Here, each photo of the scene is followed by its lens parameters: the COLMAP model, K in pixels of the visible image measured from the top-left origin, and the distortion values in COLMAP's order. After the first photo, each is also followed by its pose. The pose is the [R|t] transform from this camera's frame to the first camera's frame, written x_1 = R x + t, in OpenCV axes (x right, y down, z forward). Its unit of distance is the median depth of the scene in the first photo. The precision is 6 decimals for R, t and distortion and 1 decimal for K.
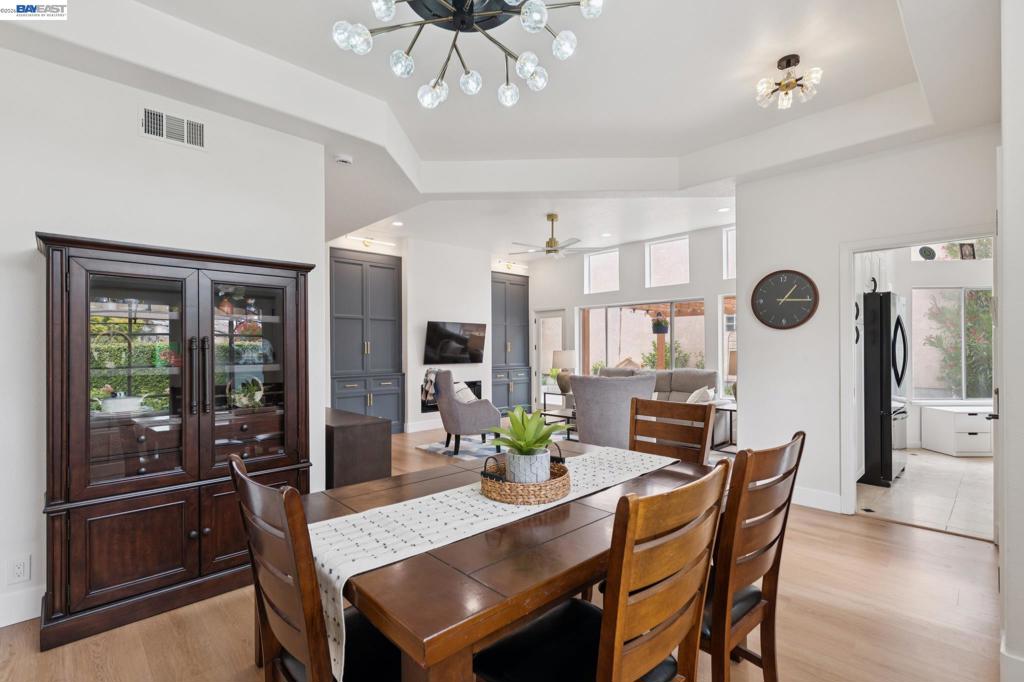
lens RADIAL K [[476.5, 0, 506.0], [0, 476.5, 345.8], [0, 0, 1]] dist [0.002432, 0.000384]
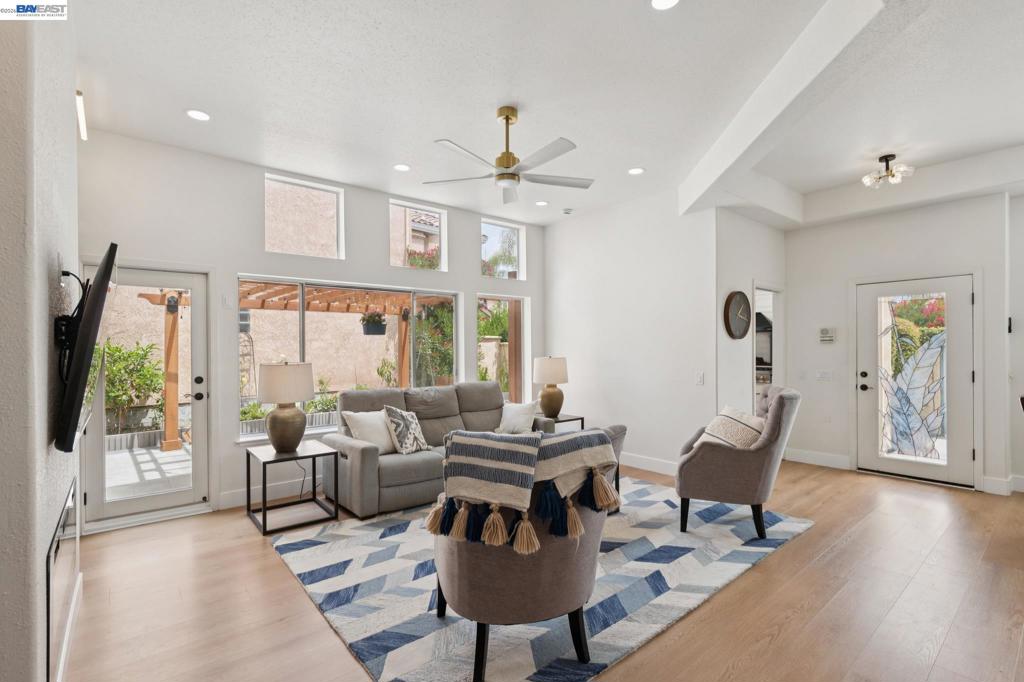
lens RADIAL K [[476.5, 0, 506.0], [0, 476.5, 345.8], [0, 0, 1]] dist [0.002432, 0.000384]
pose [[0.076811, 0.006454, 0.997025, -0.363058], [0.005769, 0.999959, -0.006917, -0.003801], [-0.997029, 0.006283, 0.076771, 0.798397]]
